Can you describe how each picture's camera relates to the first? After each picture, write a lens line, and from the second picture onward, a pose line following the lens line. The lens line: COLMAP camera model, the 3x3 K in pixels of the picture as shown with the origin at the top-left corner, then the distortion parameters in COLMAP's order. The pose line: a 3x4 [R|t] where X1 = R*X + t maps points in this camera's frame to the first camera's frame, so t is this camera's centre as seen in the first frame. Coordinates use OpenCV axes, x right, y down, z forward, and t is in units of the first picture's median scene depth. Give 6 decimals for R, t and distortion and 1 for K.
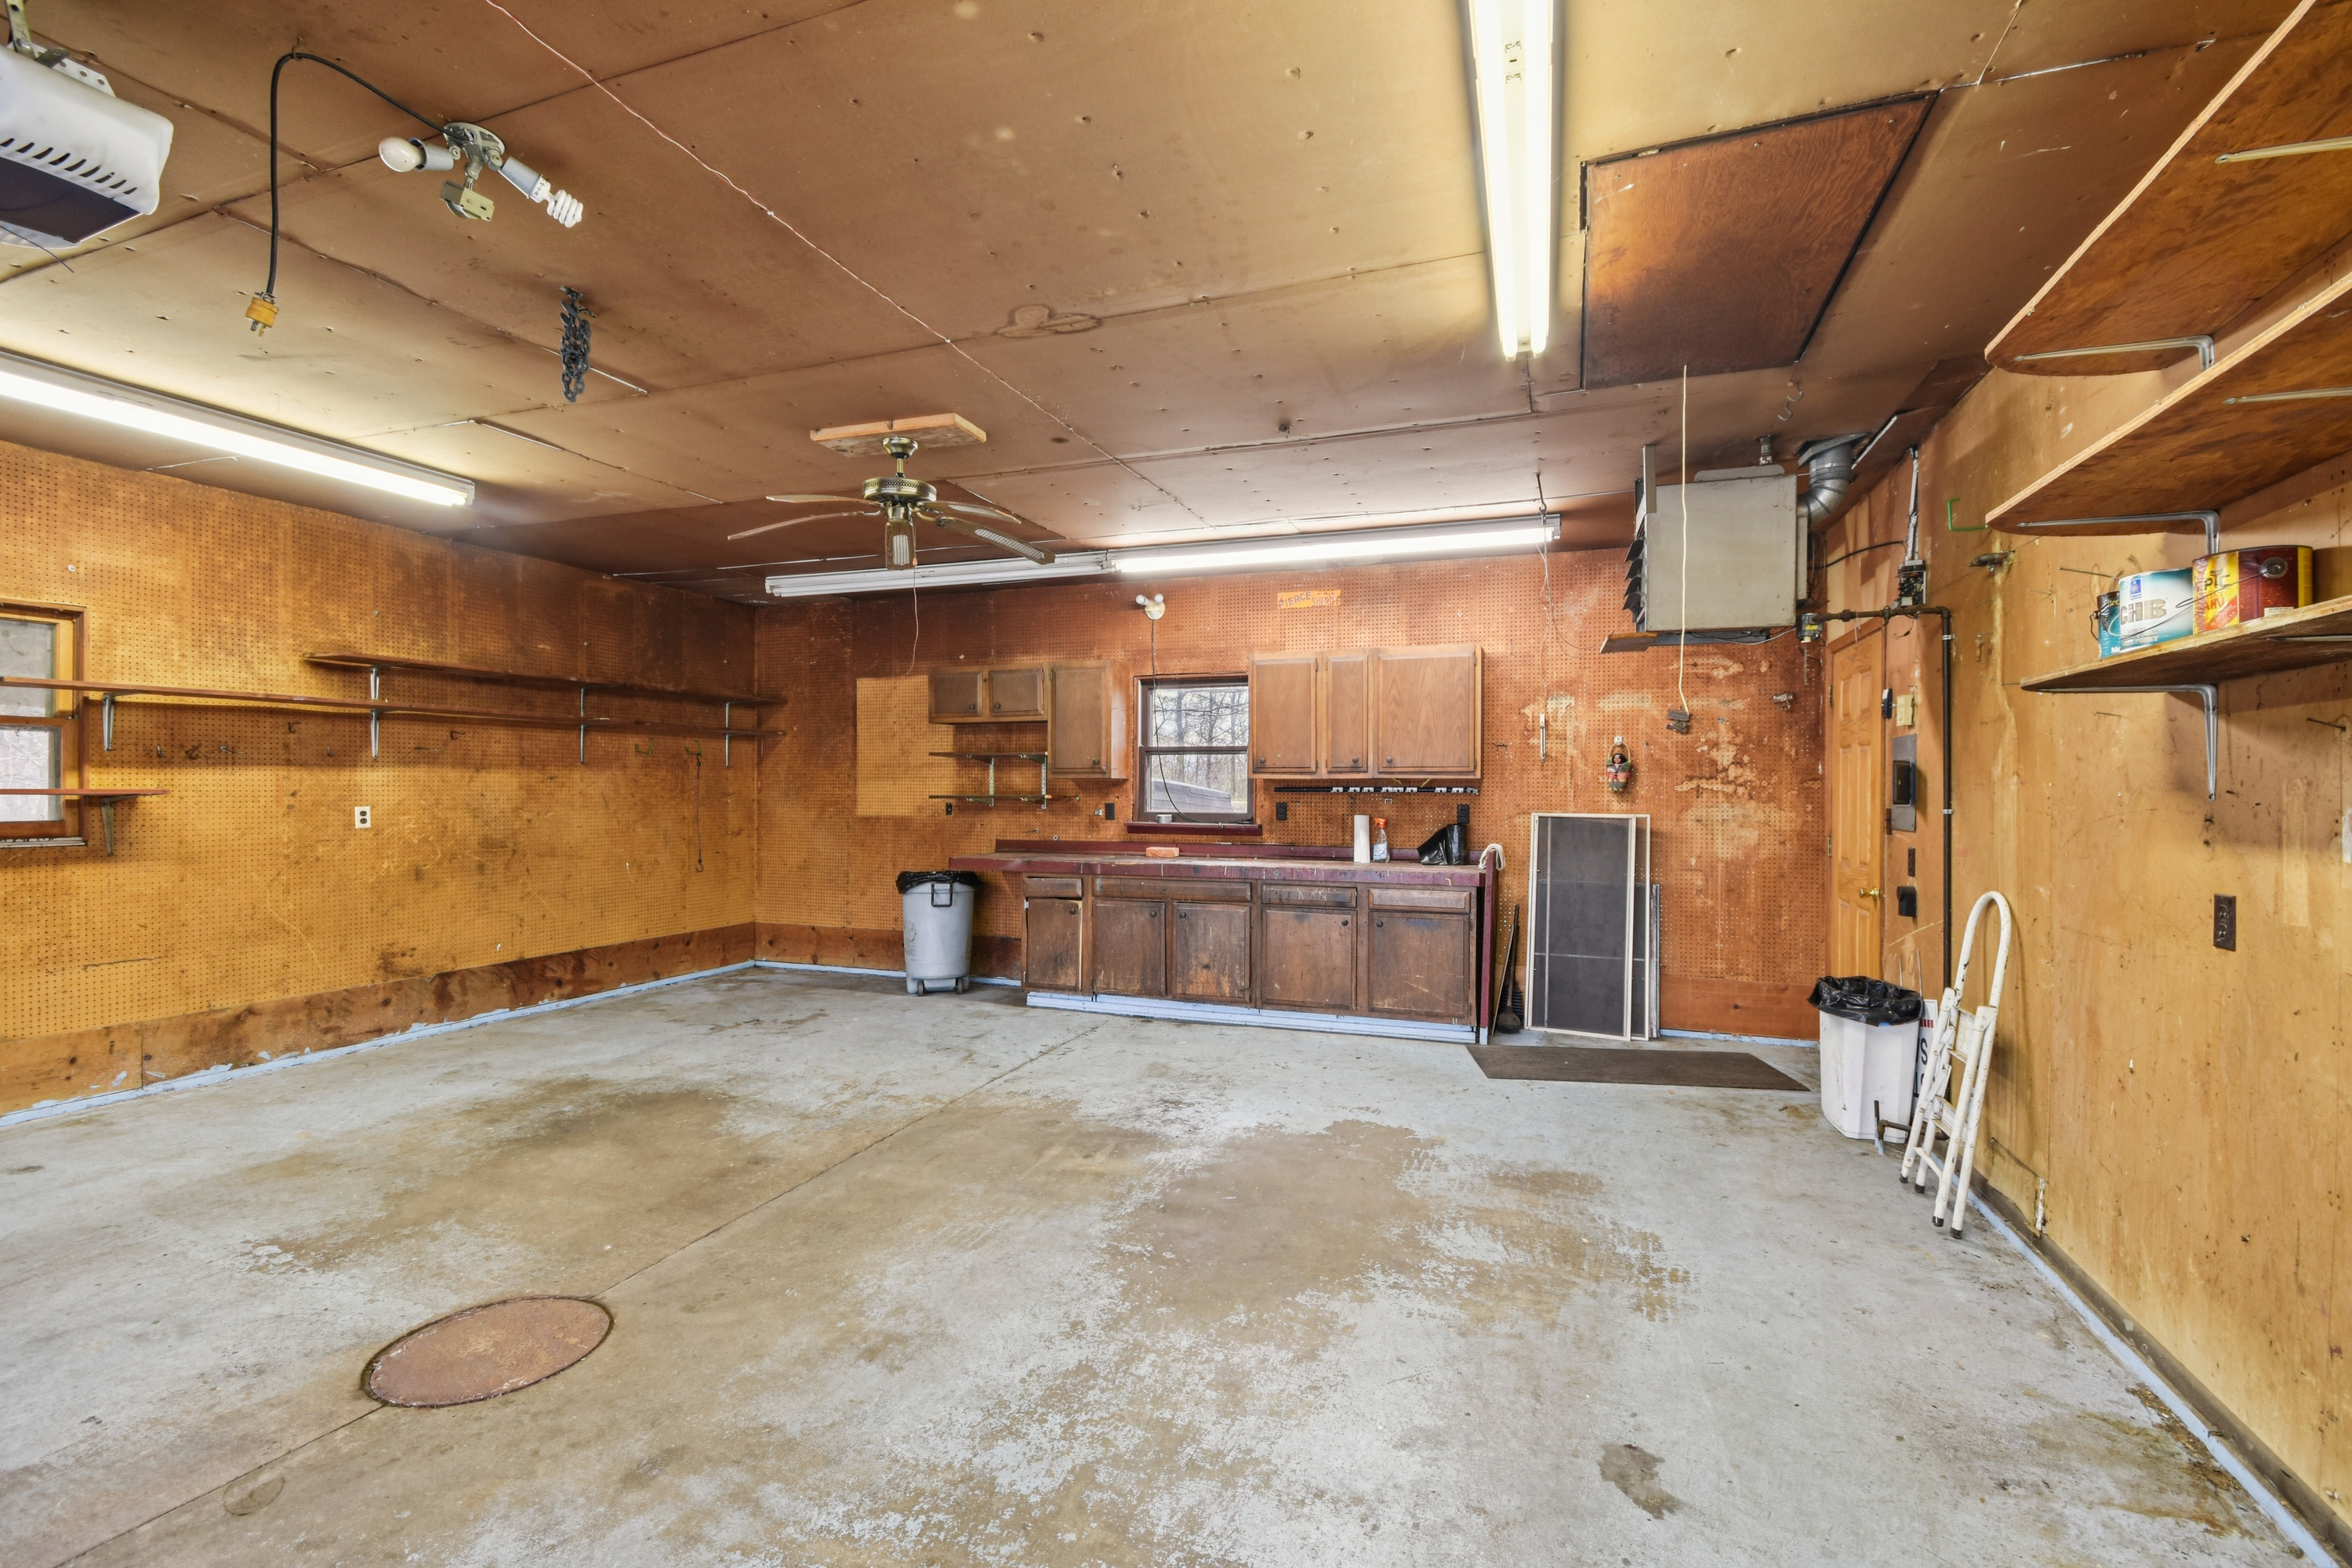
lens RADIAL K [[1055.6, 0, 1164.3], [0, 1055.6, 790.4], [0, 0, 1]] dist [0.001162, -0.007932]
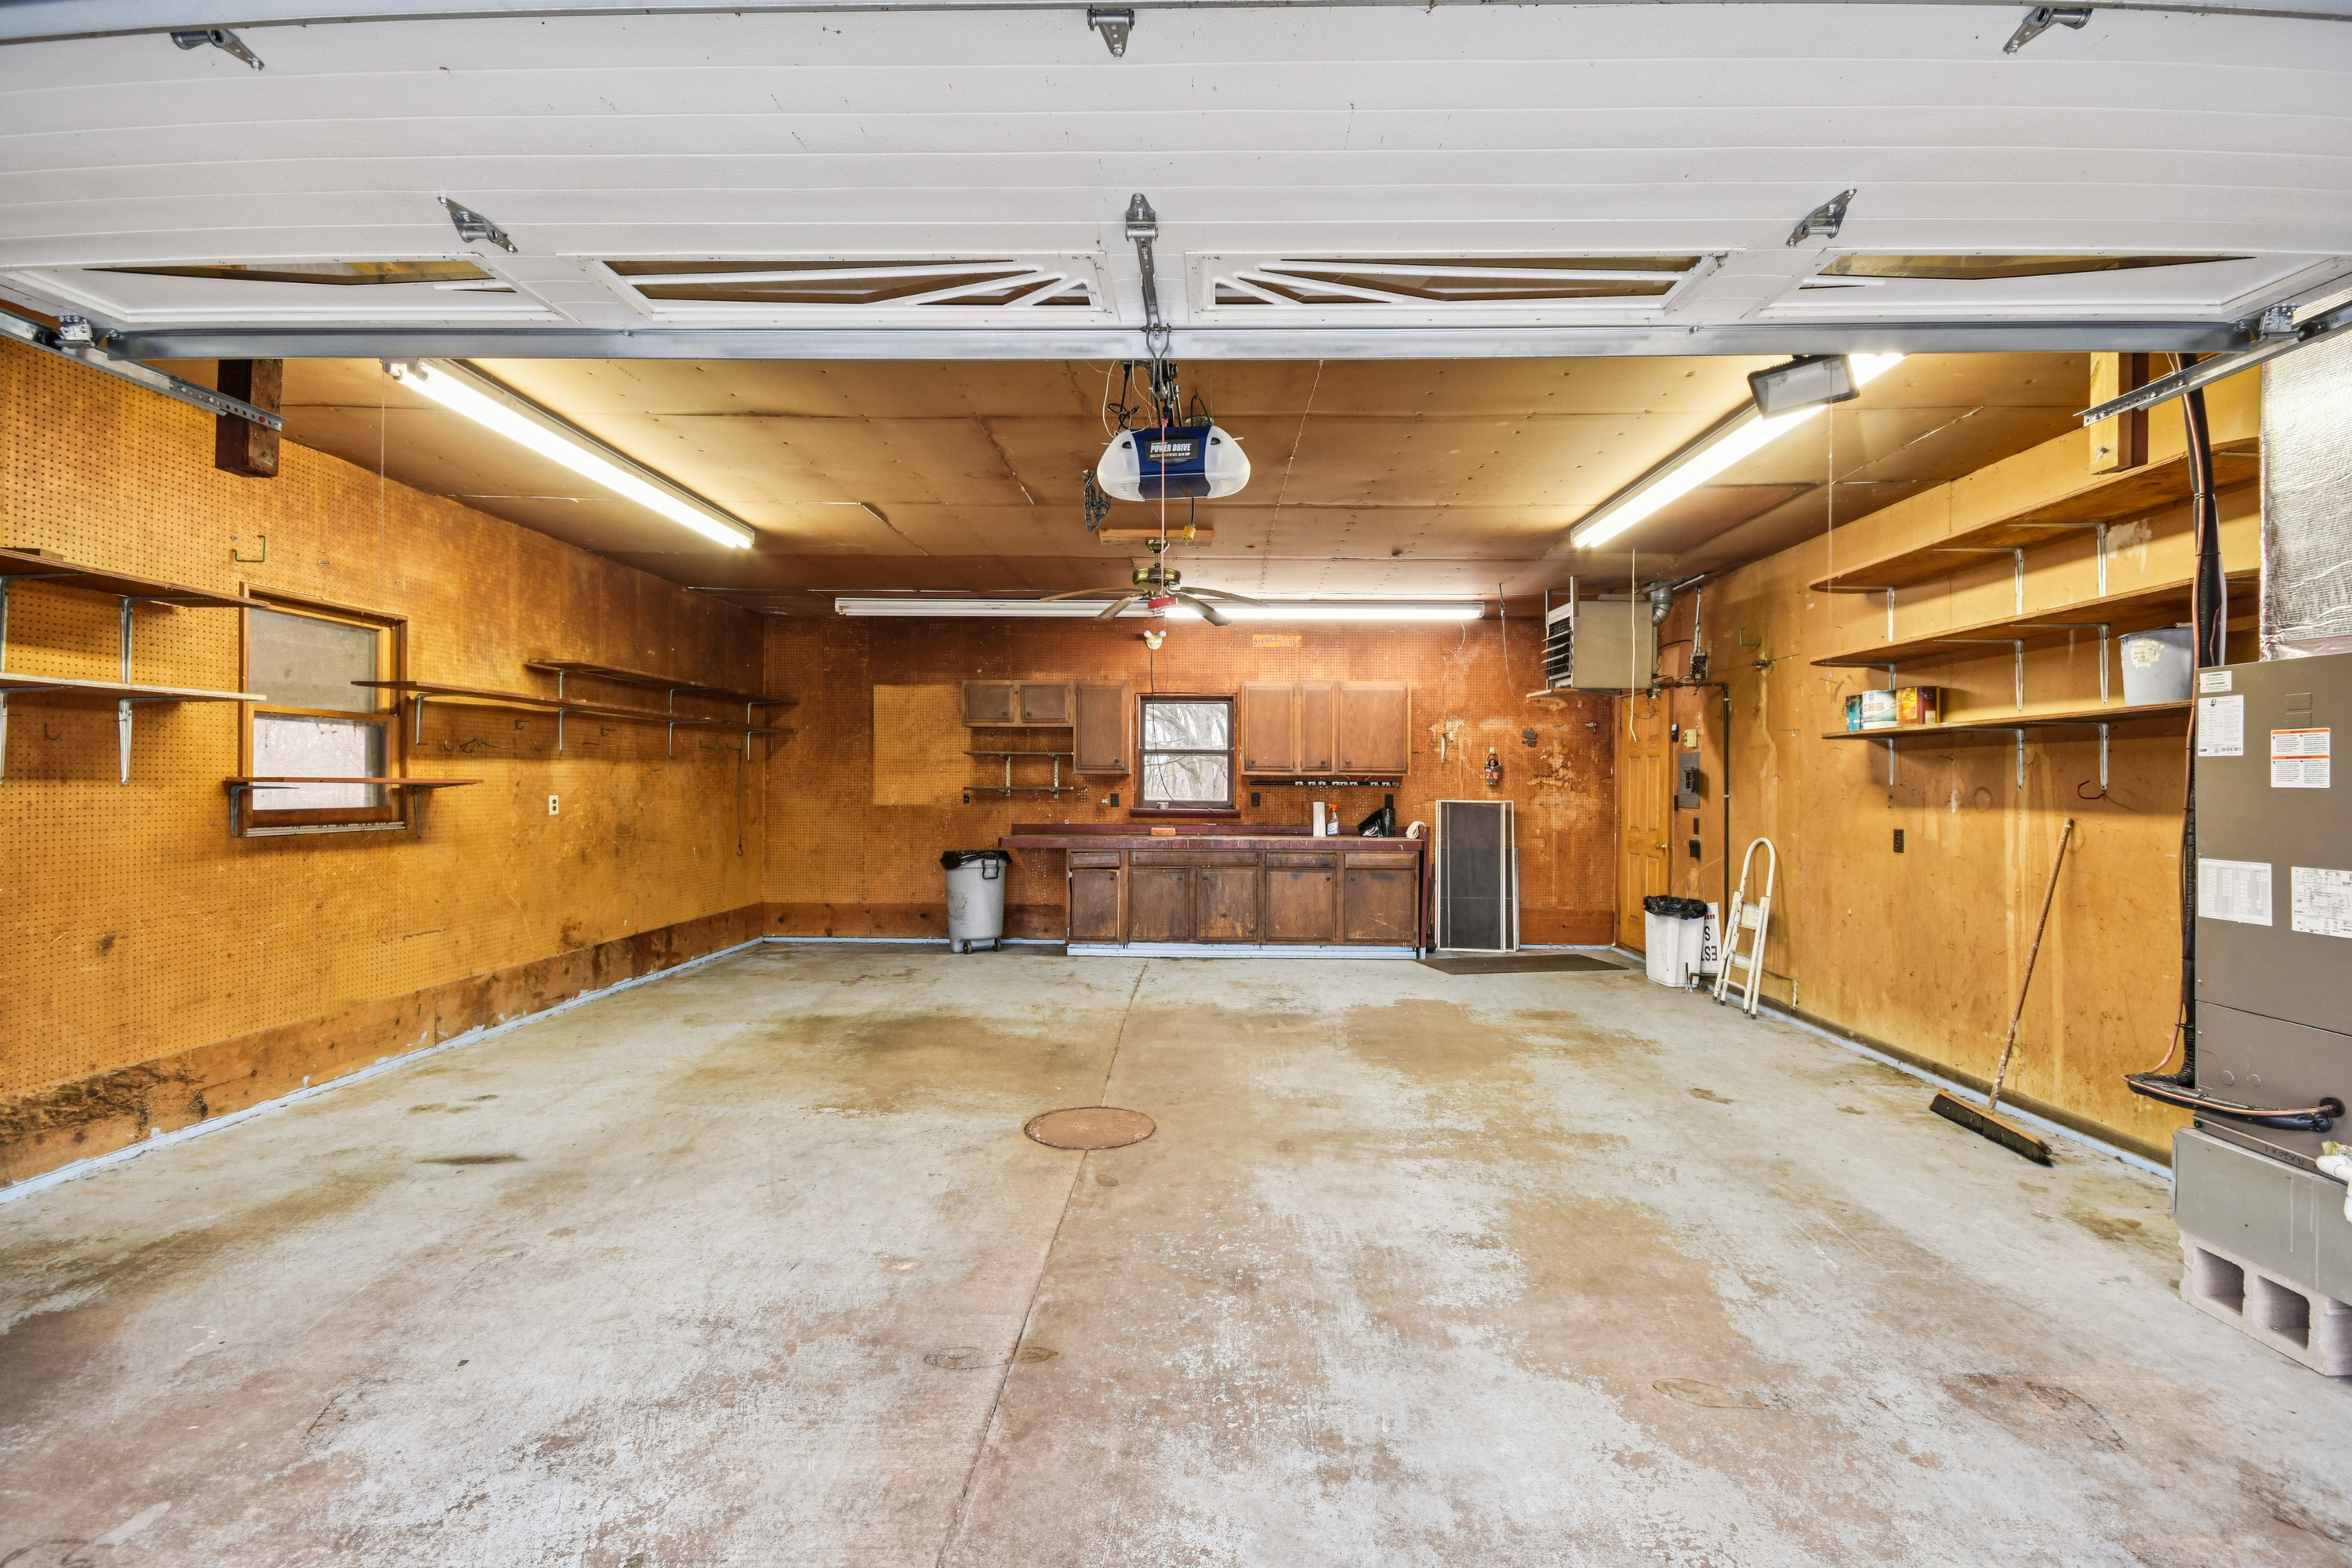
lens RADIAL K [[1055.6, 0, 1184.2], [0, 1055.6, 780.2], [0, 0, 1]] dist [0.001162, -0.007932]
pose [[0.945082, 0.004352, 0.326804, -0.571442], [-0.002817, 0.999983, -0.005169, 0.003618], [-0.326821, 0.003964, 0.945078, -0.316389]]
